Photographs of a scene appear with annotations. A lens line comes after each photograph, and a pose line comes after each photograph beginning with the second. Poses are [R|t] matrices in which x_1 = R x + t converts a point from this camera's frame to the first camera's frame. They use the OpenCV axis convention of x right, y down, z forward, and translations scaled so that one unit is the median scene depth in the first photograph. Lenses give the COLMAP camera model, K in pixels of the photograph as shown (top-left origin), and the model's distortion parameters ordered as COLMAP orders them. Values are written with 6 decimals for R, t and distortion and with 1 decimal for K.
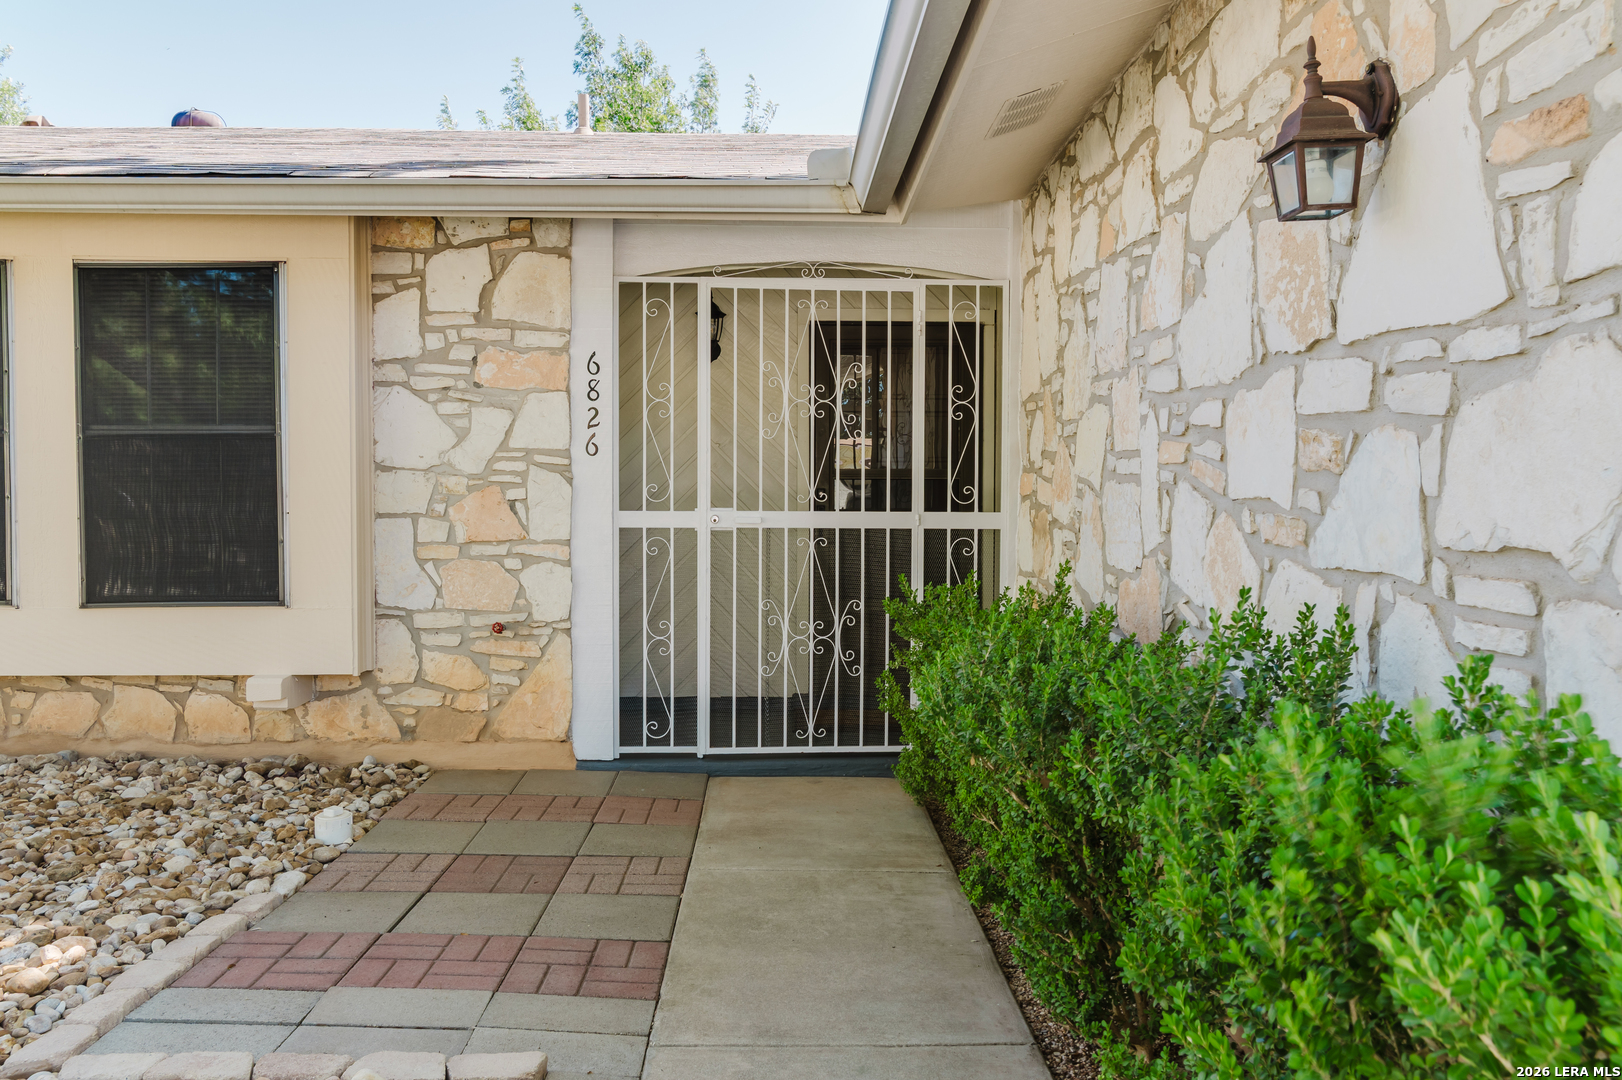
lens RADIAL K [[1235.8, 0, 813.8], [0, 1235.8, 543.7], [0, 0, 1]] dist [-0.002995, -0.002096]
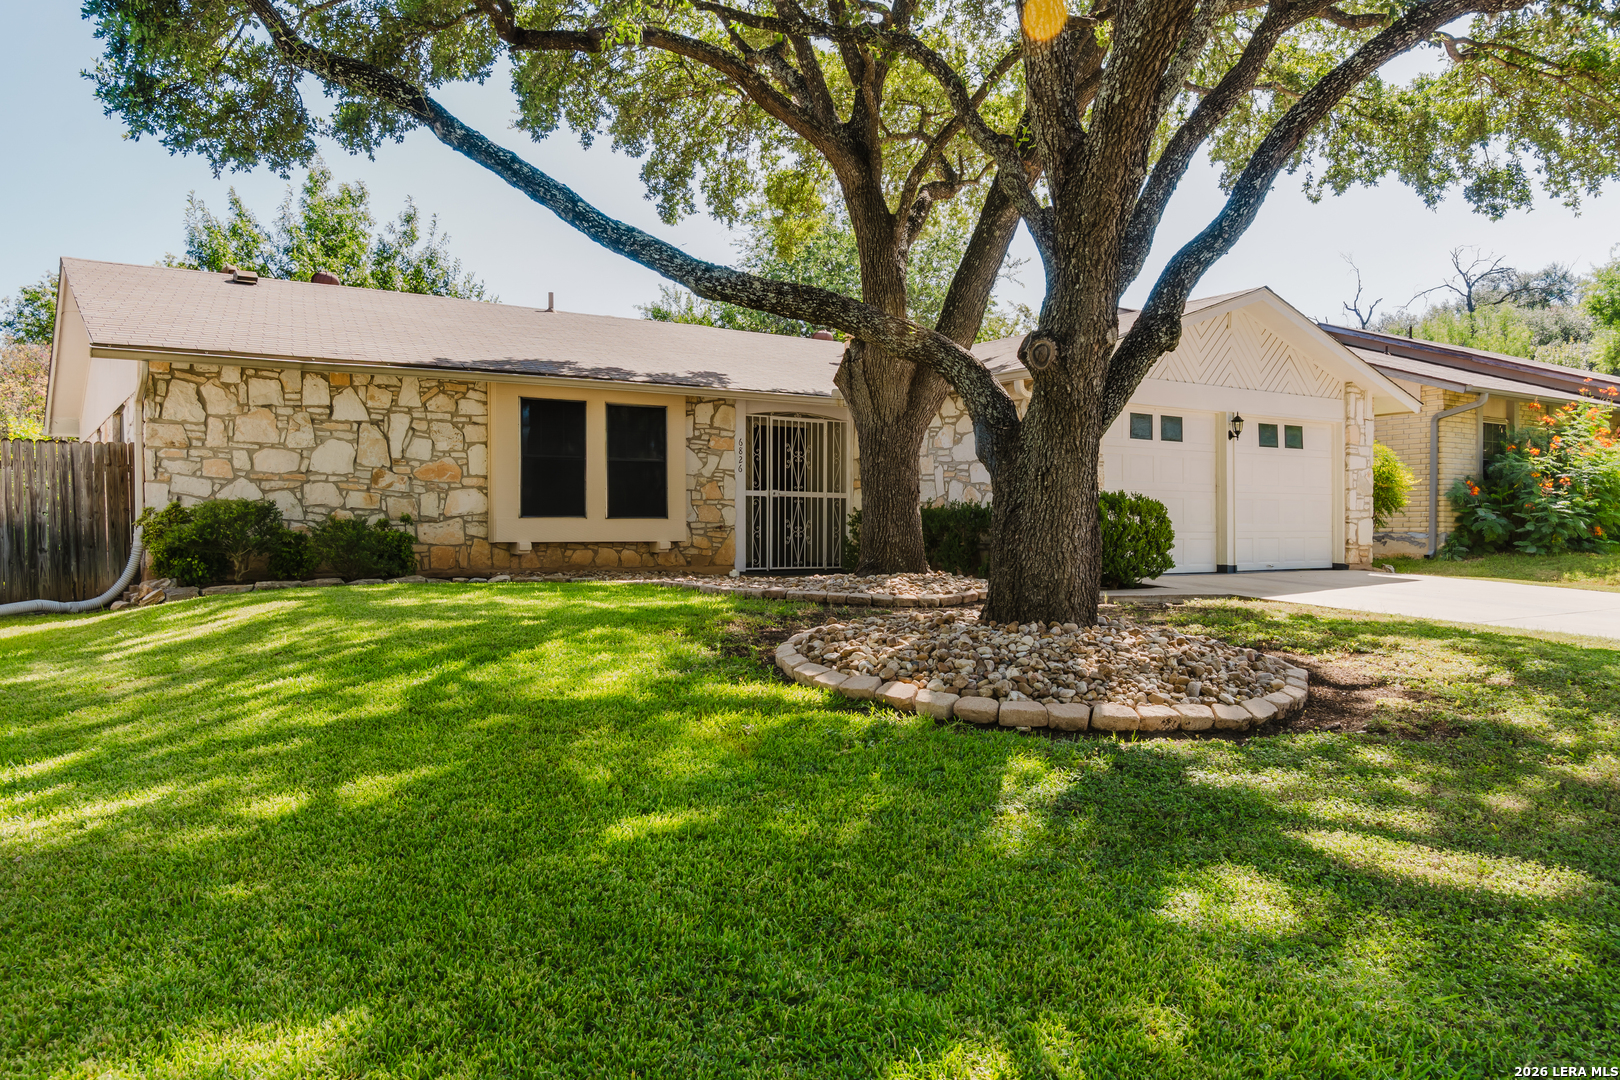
lens RADIAL K [[1234.3, 0, 812.8], [0, 1234.3, 543.7], [0, 0, 1]] dist [-0.002995, -0.002096]
pose [[0.839371, -0.005448, 0.543531, -1.706597], [0.018969, 0.999634, -0.019274, 0.170425], [-0.543228, 0.026489, 0.839168, -1.676588]]
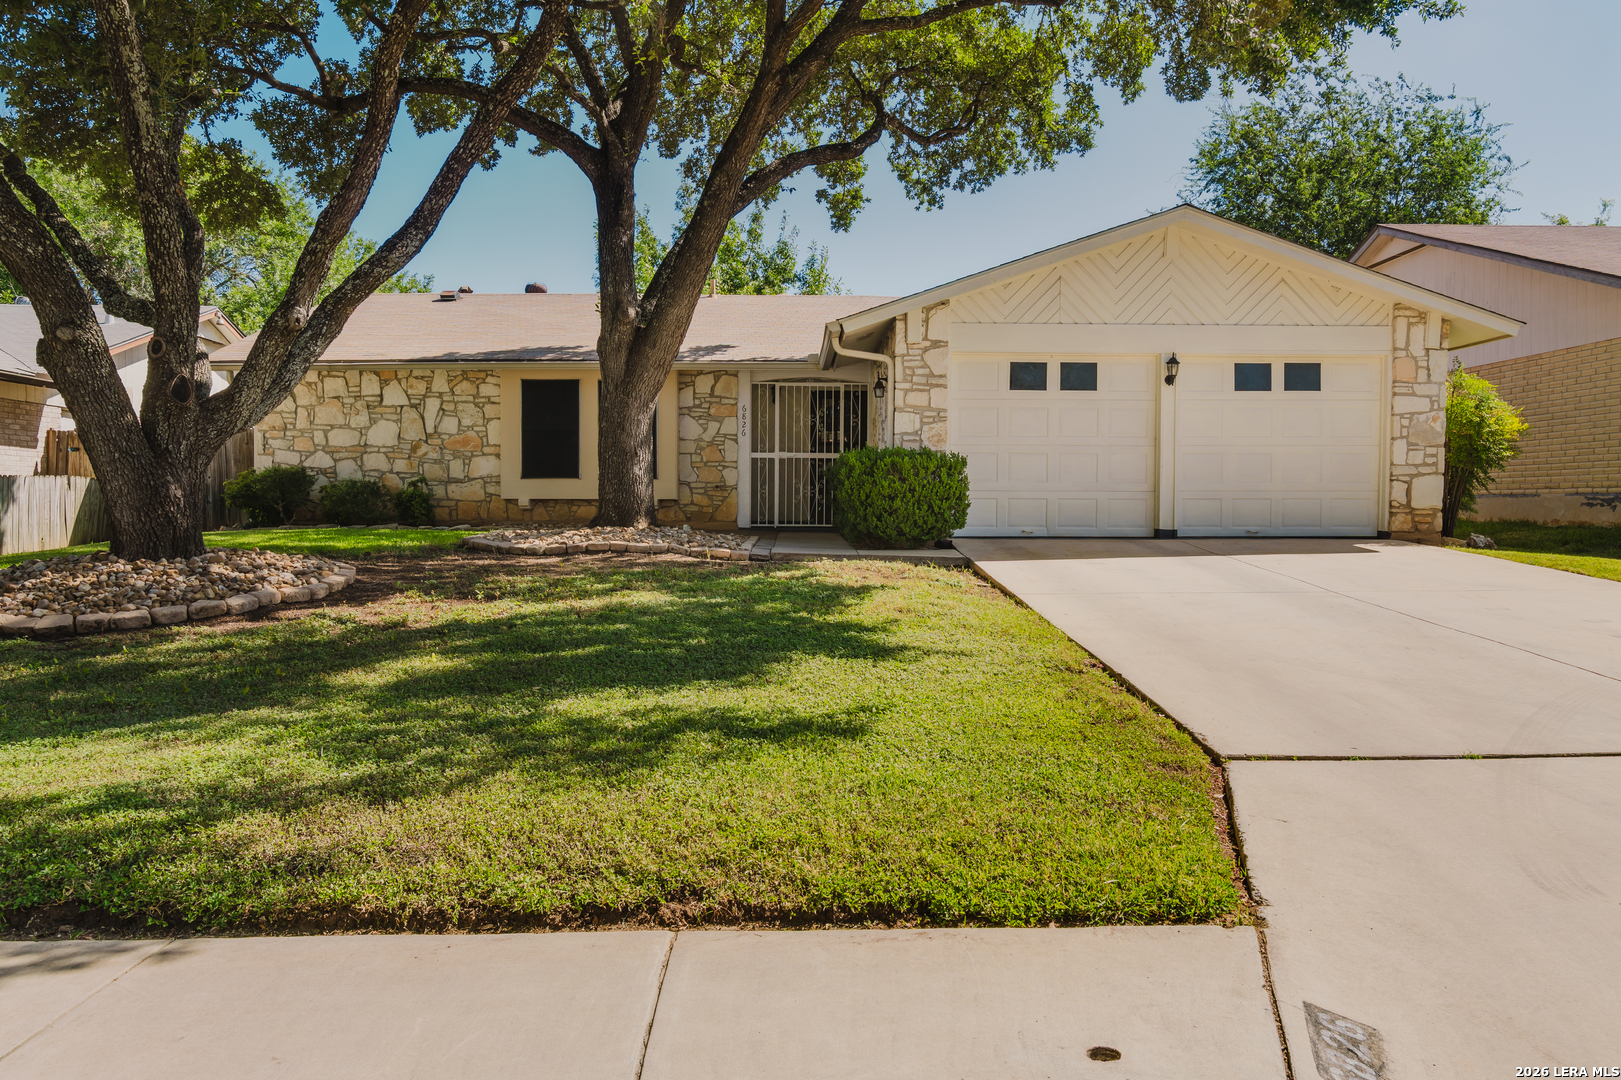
lens RADIAL K [[1197.0, 0, 810.5], [0, 1197.0, 540.0], [0, 0, 1]] dist [-0.005803, 0.002191]
pose [[0.999870, 0.002704, -0.015879, 0.053537], [-0.002622, 0.999983, 0.005167, 0.194084], [0.015893, -0.005125, 0.999861, -2.246917]]
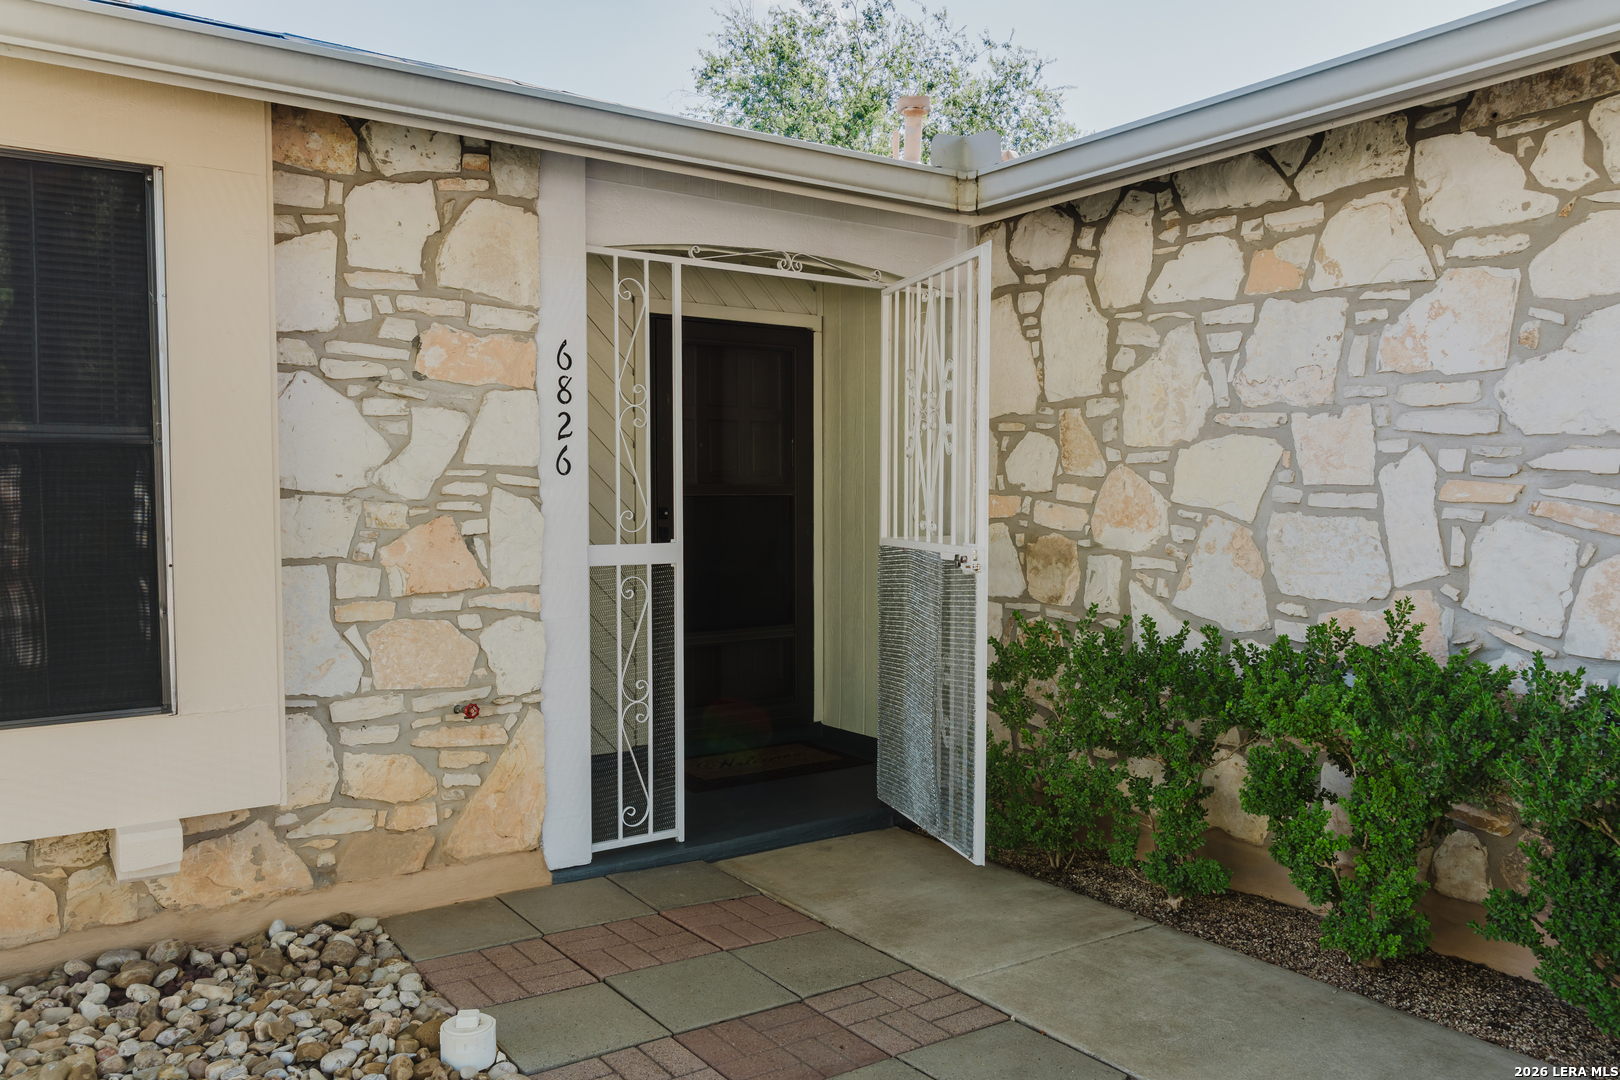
lens RADIAL K [[1234.3, 0, 812.8], [0, 1234.3, 543.7], [0, 0, 1]] dist [-0.002995, -0.002096]
pose [[0.826841, -0.027361, 0.561770, -0.487477], [0.022726, 0.999626, 0.015238, -0.036723], [-0.561977, 0.000167, 0.827153, 0.278103]]
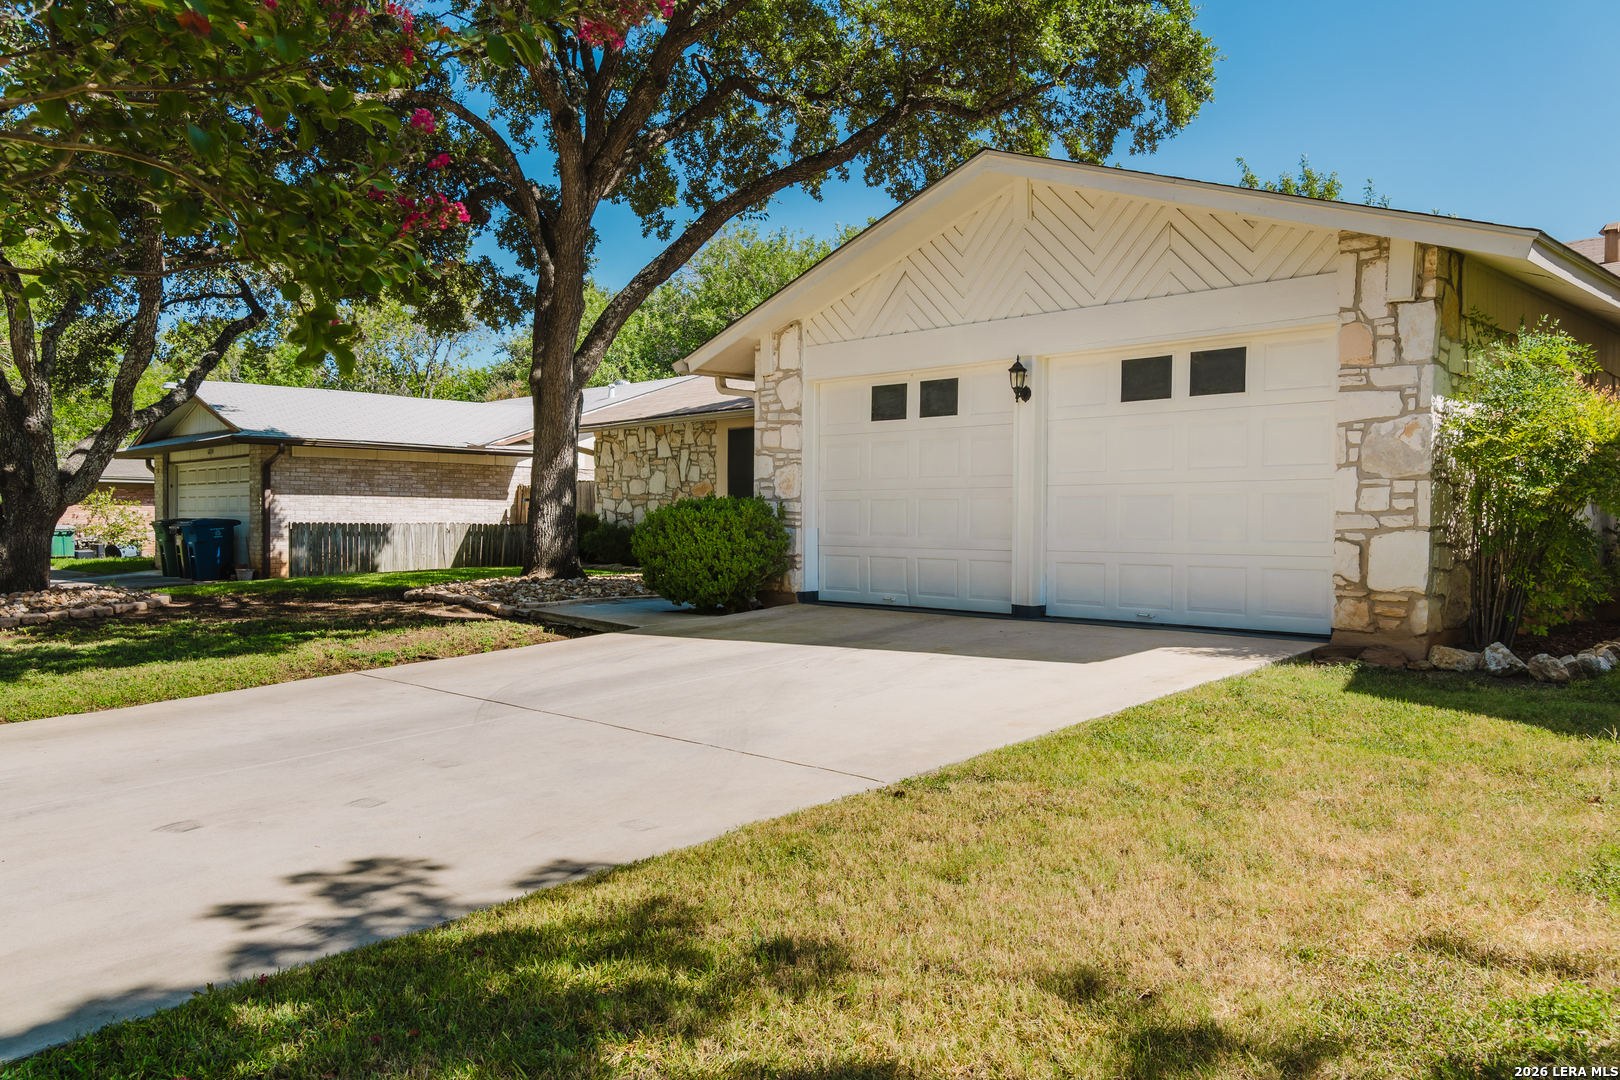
lens RADIAL K [[1196.3, 0, 810.0], [0, 1196.3, 540.0], [0, 0, 1]] dist [-0.005803, 0.002191]
pose [[0.677791, 0.014422, -0.735113, 1.855030], [-0.023833, 0.999713, -0.002361, 0.097911], [0.734868, 0.019120, 0.677940, -1.160453]]
